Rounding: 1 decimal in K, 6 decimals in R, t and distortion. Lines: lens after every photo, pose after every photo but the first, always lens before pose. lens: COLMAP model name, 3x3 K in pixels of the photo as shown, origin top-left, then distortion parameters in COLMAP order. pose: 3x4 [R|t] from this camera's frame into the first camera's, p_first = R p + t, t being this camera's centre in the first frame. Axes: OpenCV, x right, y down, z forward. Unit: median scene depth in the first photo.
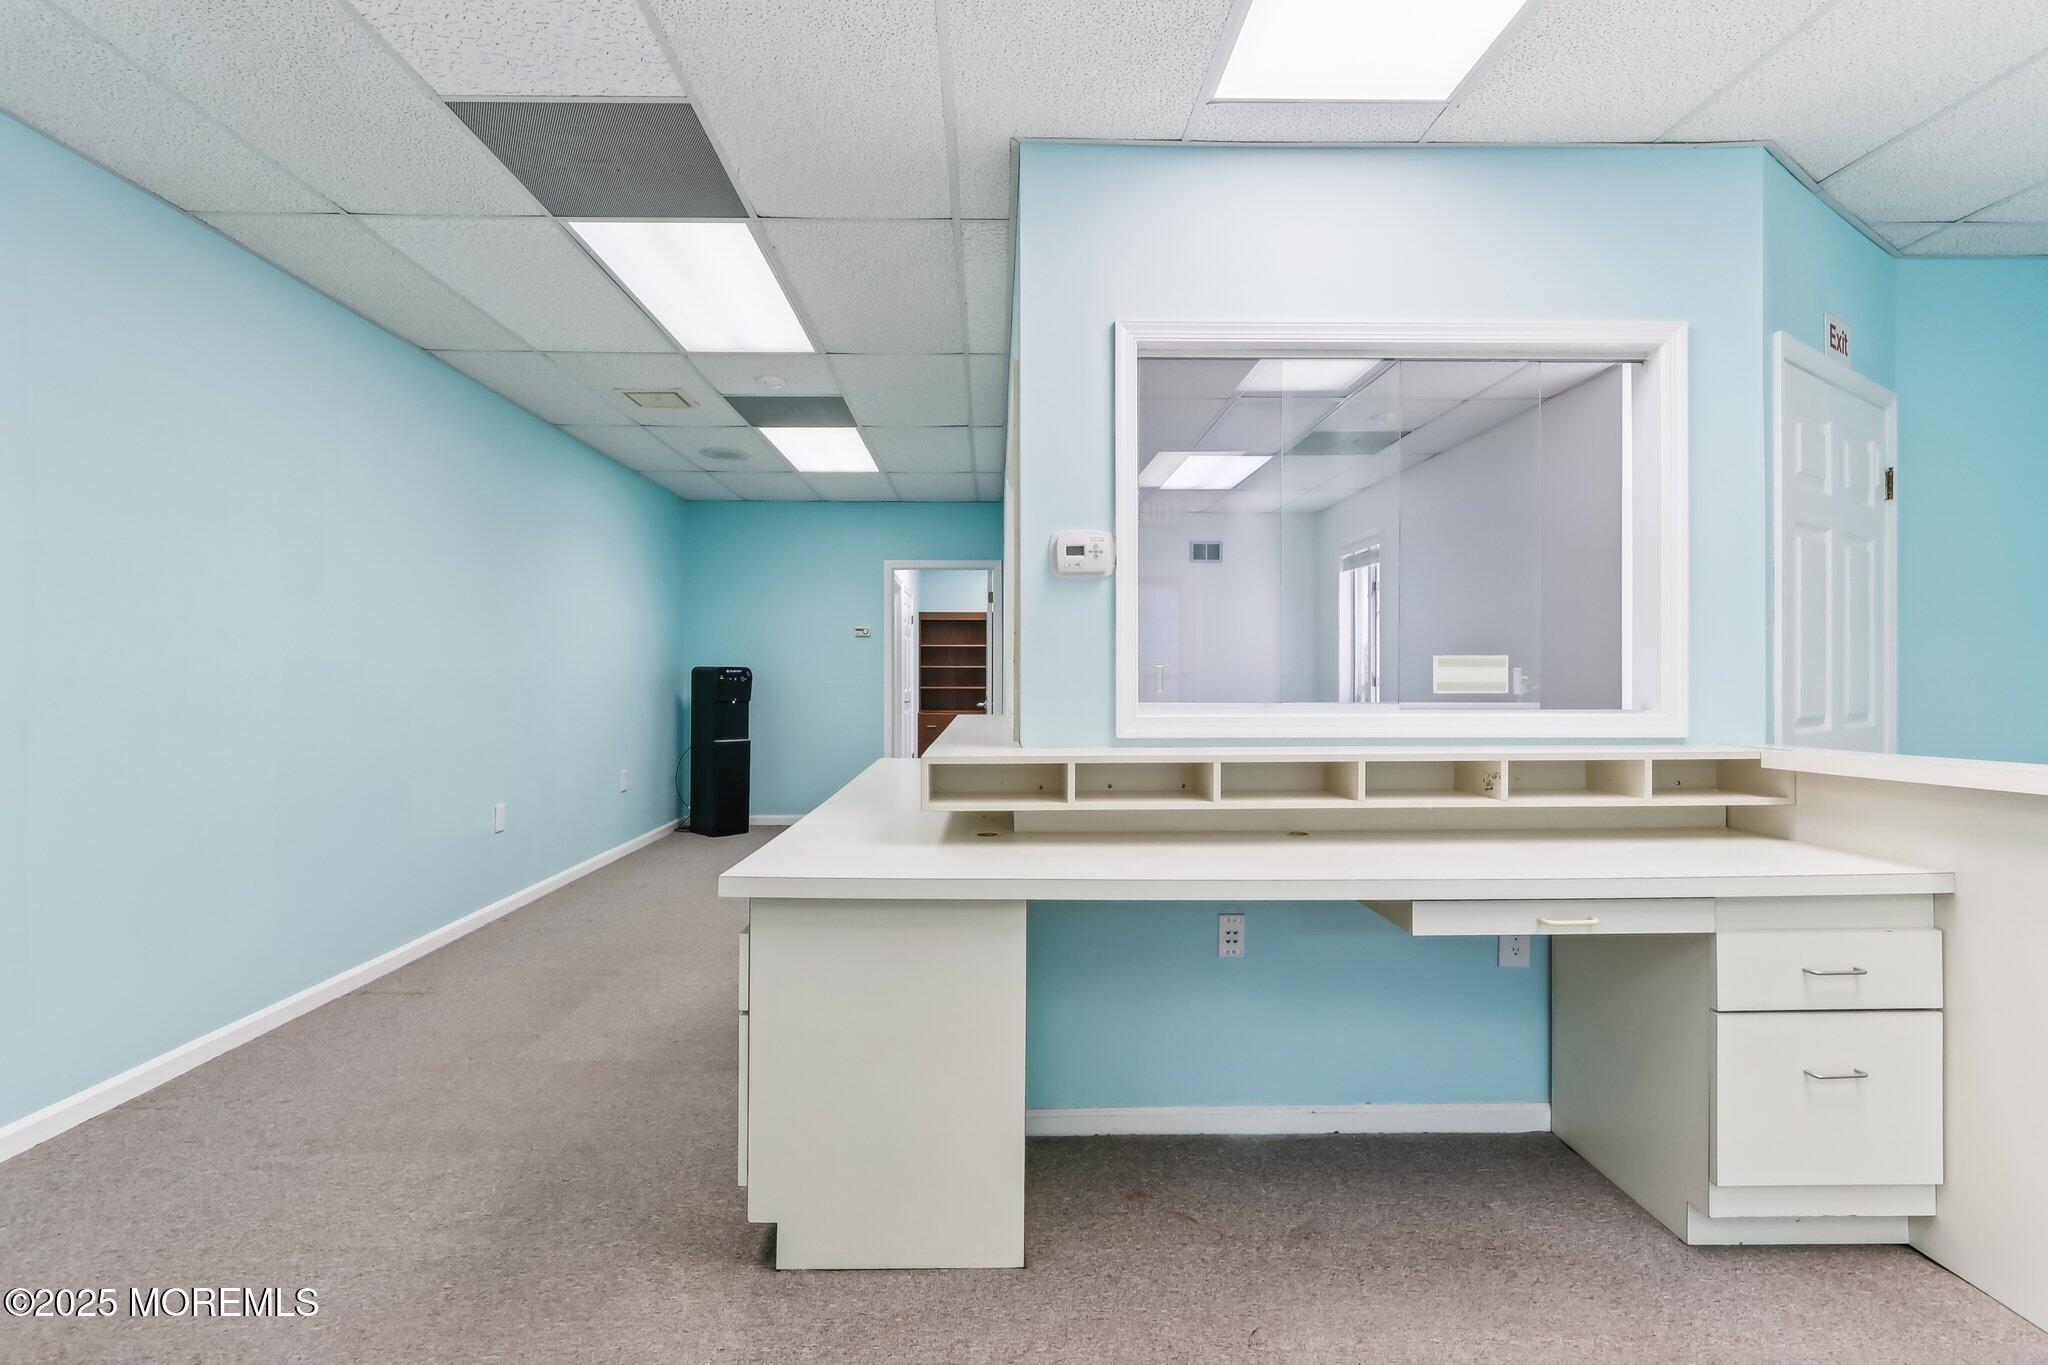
lens RADIAL K [[959.2, 0, 1043.1], [0, 959.2, 673.3], [0, 0, 1]] dist [-0.002034, 0.001779]
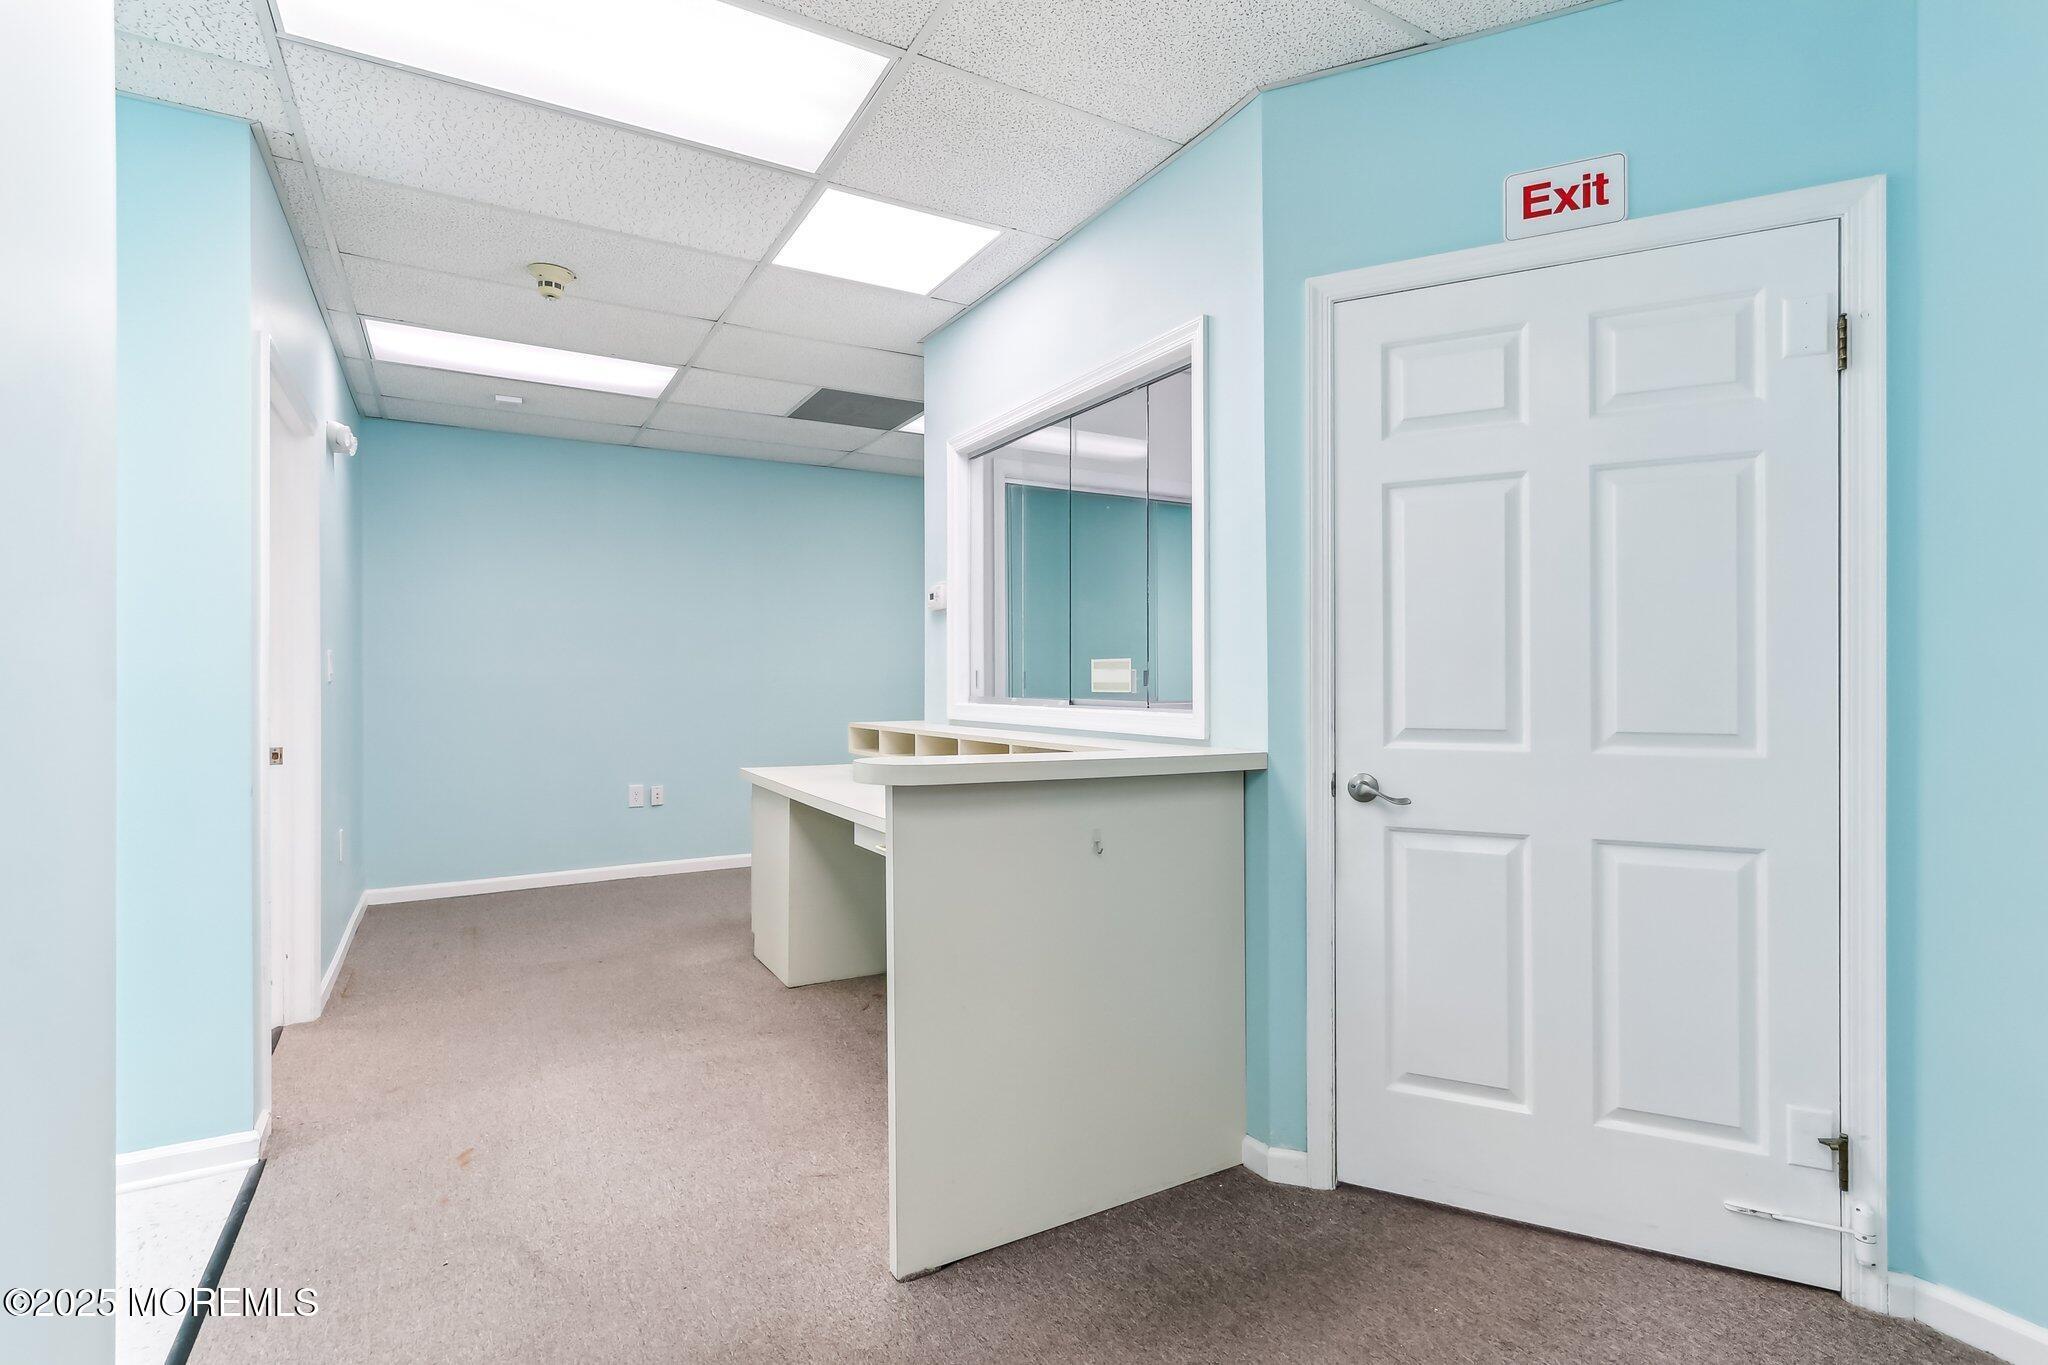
lens RADIAL K [[959.2, 0, 1023.9], [0, 959.2, 683.6], [0, 0, 1]] dist [-0.002034, 0.001779]
pose [[0.493911, 0.002690, -0.869508, 1.387408], [-0.002767, 0.999995, 0.001522, 0.009280], [0.869508, 0.001654, 0.493916, 0.346849]]
